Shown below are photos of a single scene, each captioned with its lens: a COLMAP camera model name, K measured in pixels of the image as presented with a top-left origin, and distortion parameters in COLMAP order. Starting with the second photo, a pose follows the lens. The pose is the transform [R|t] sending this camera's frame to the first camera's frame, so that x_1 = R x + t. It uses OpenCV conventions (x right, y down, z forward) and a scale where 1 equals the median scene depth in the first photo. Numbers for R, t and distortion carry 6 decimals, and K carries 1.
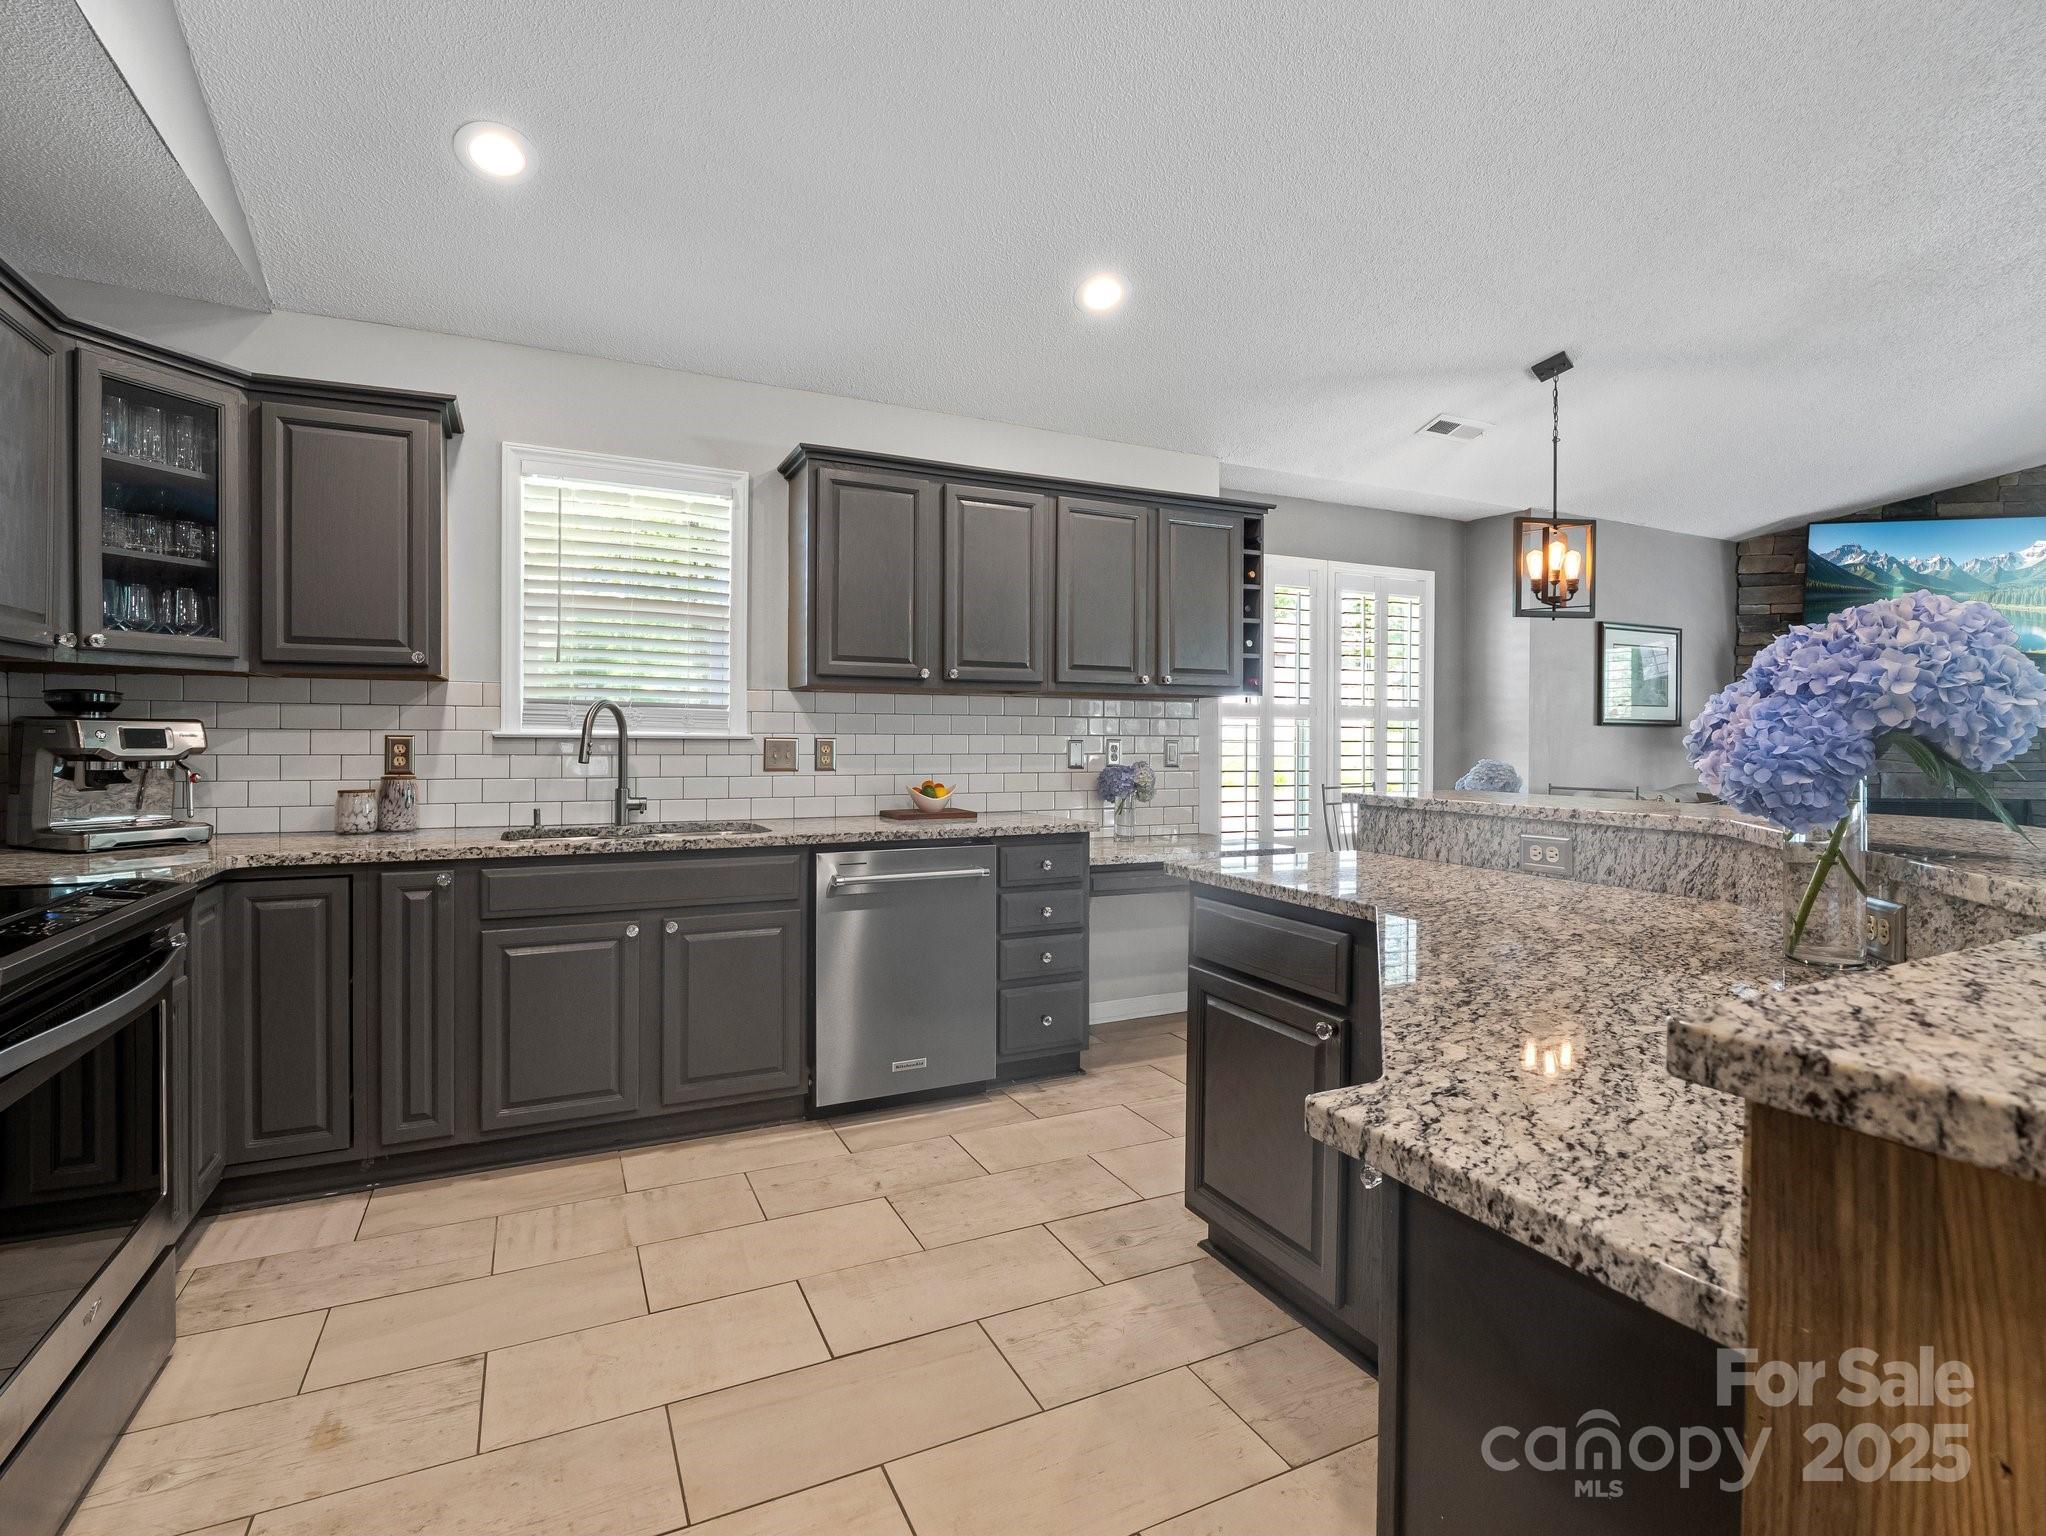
lens RADIAL K [[995.8, 0, 1002.5], [0, 995.8, 746.3], [0, 0, 1]] dist [-0.009966, -0.000458]
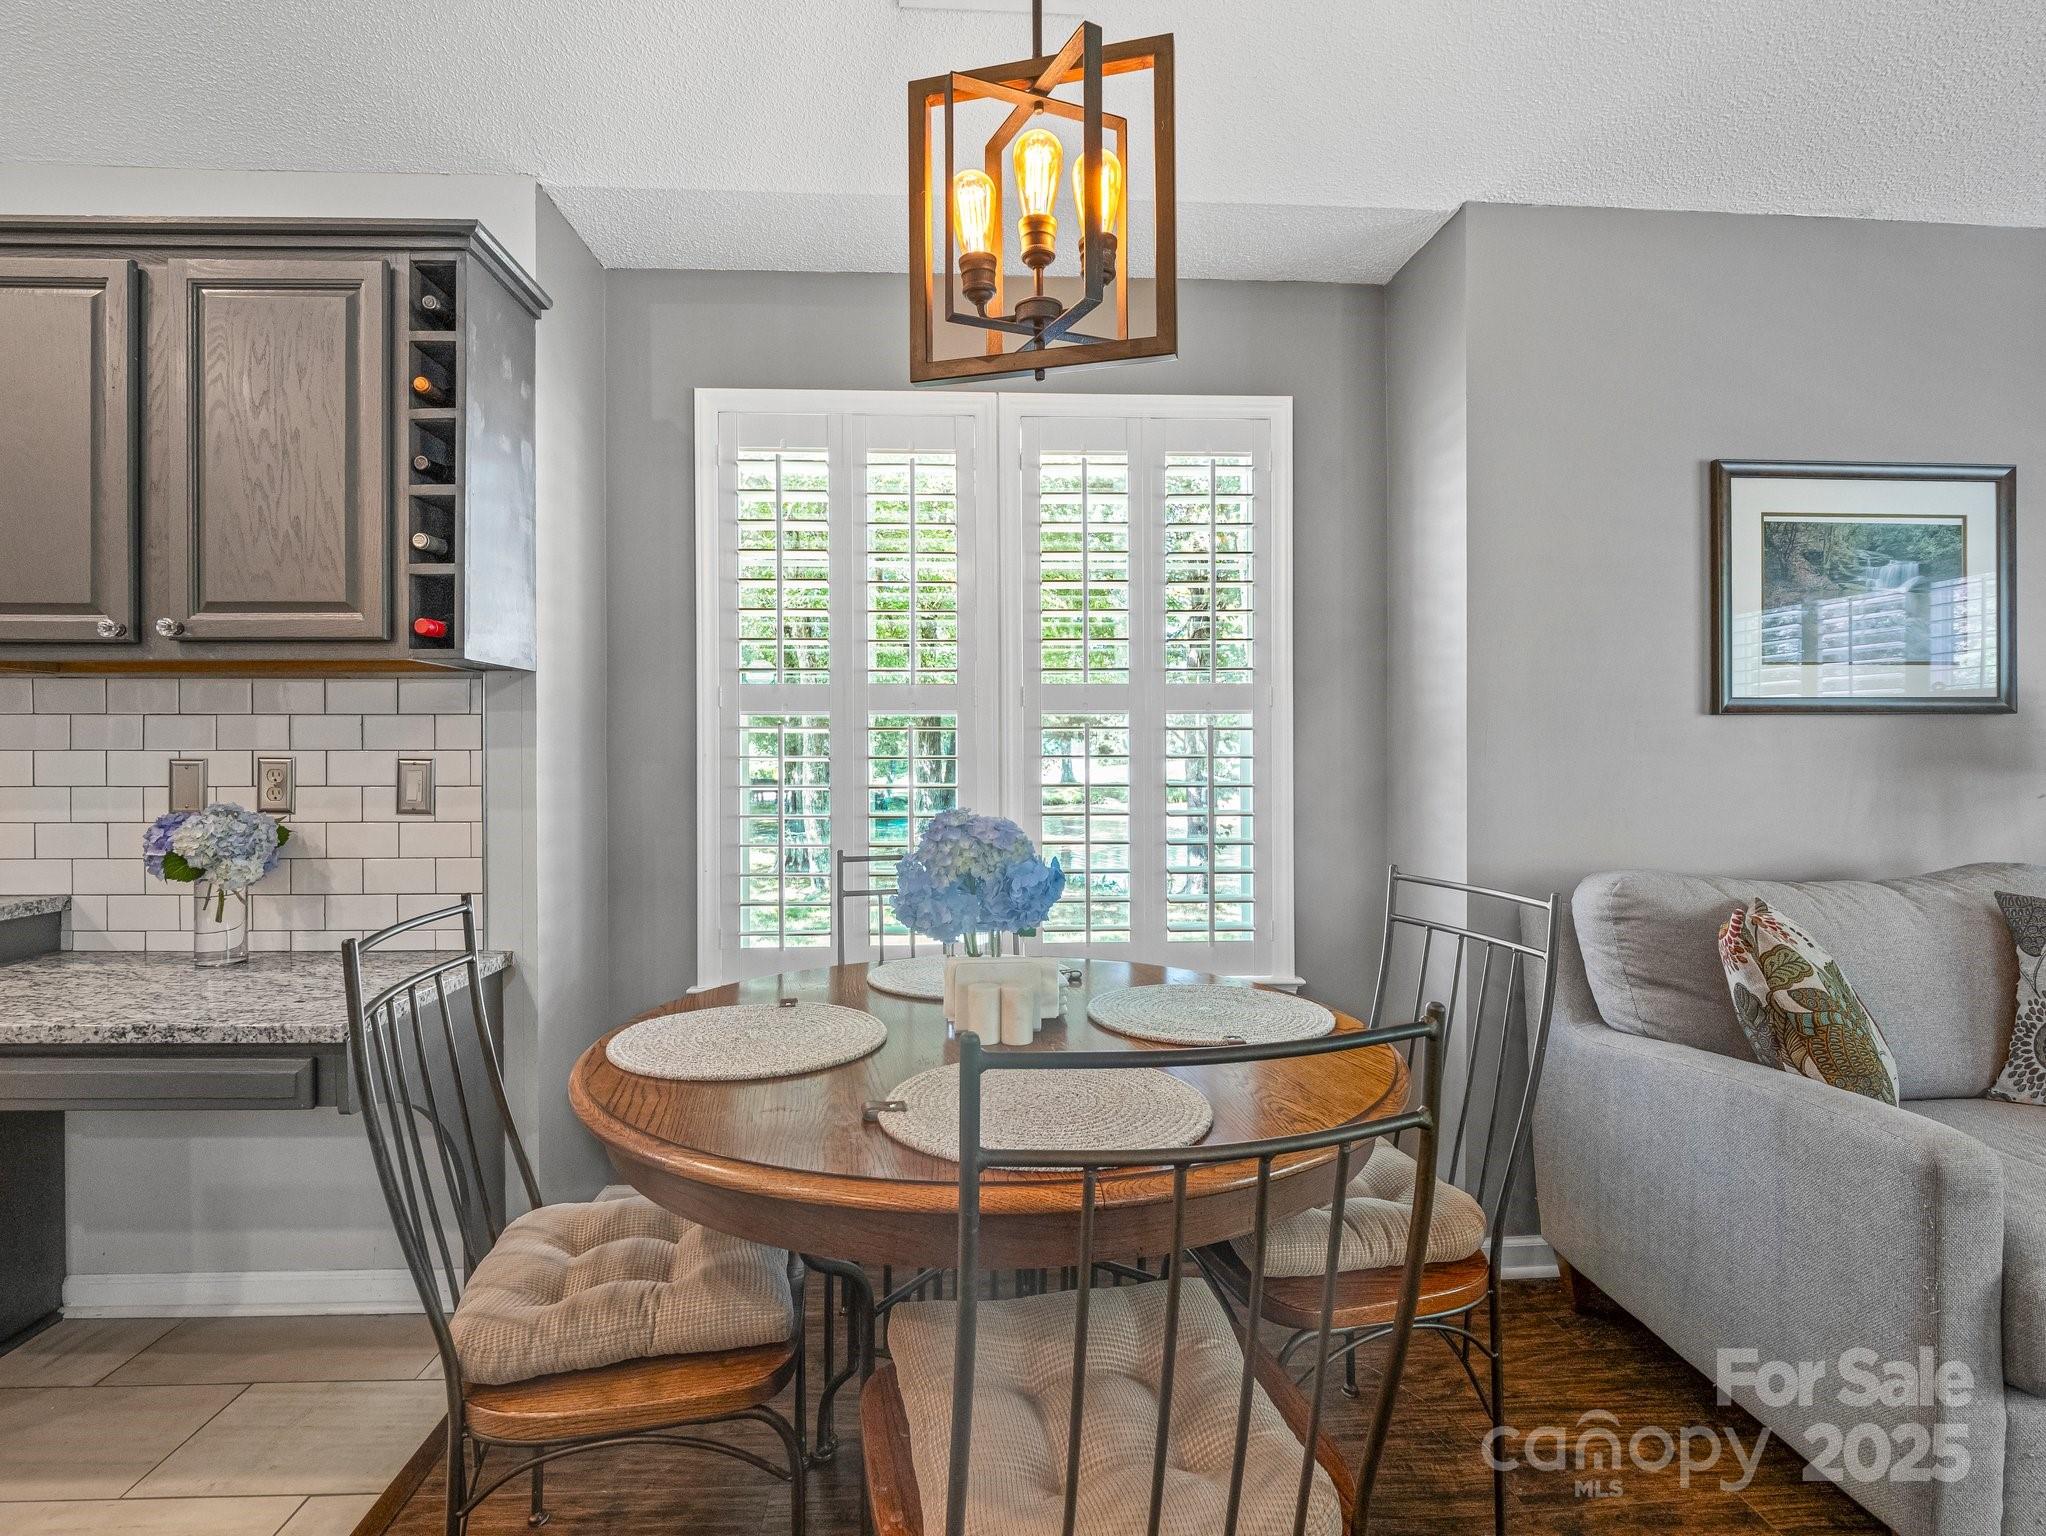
lens RADIAL K [[995.8, 0, 1030.0], [0, 995.8, 755.4], [0, 0, 1]] dist [-0.009966, -0.000458]
pose [[0.924375, -0.009259, -0.381373, 0.498695], [0.005718, 0.999929, -0.010416, -0.000692], [0.381443, 0.007448, 0.924363, 0.515426]]
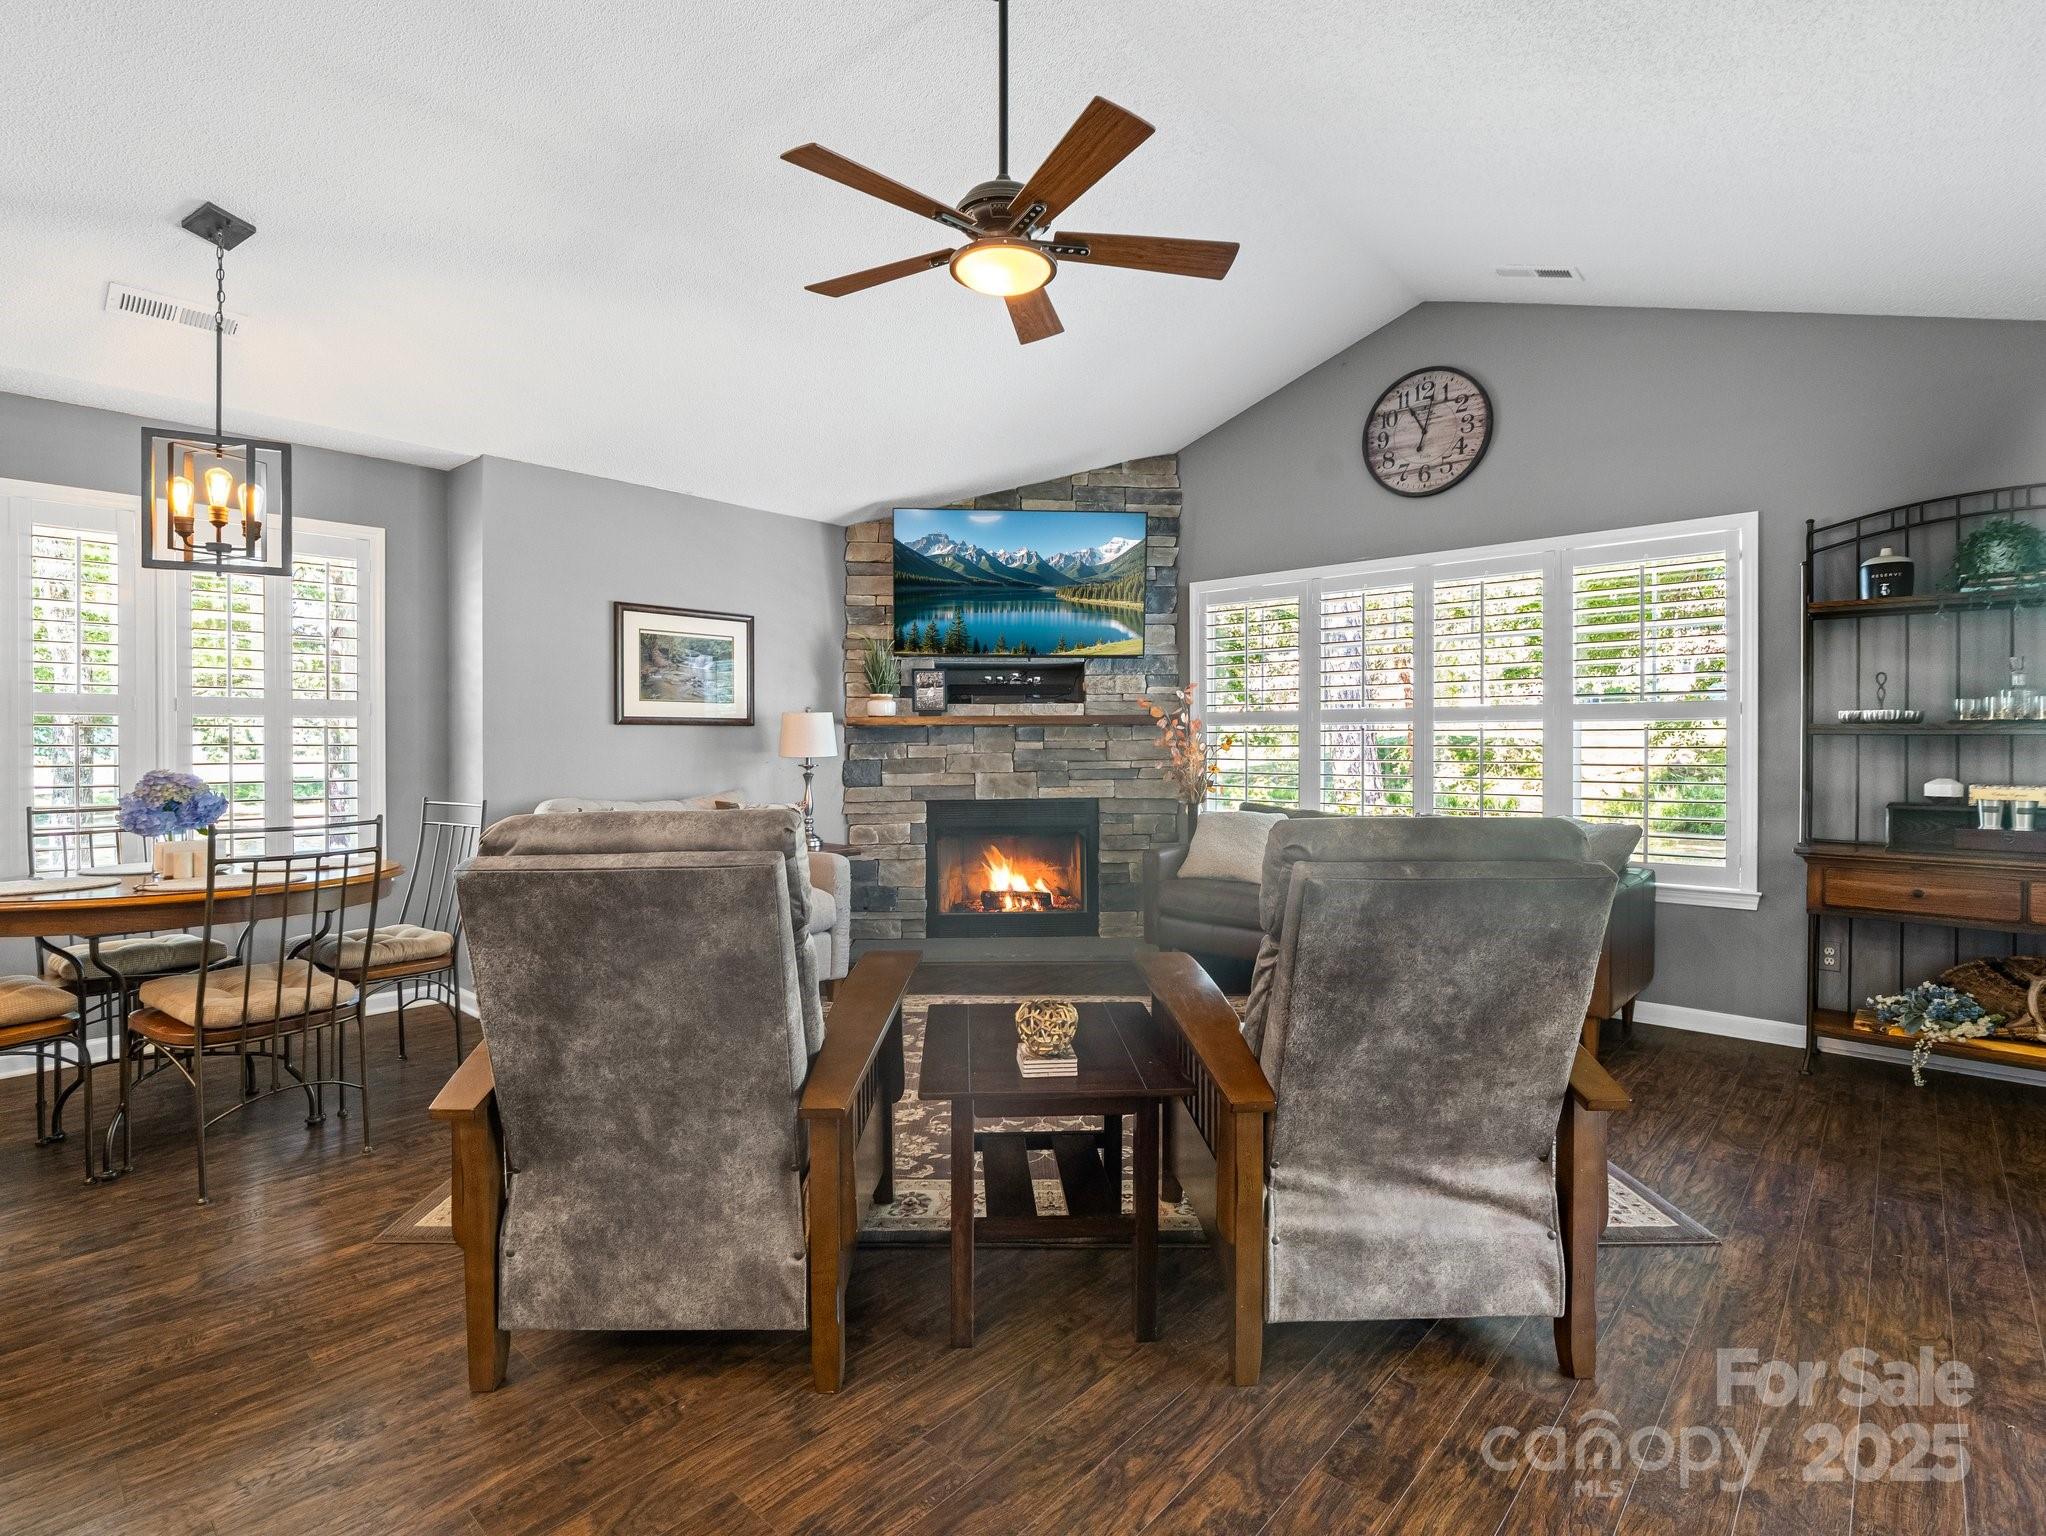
lens RADIAL K [[995.8, 0, 1017.6], [0, 995.8, 755.7], [0, 0, 1]] dist [-0.009966, -0.000458]
pose [[0.934052, -0.011046, 0.356965, 0.622253], [0.010543, 0.999939, 0.003354, 0.007100], [-0.356981, 0.000630, 0.934112, 0.082161]]
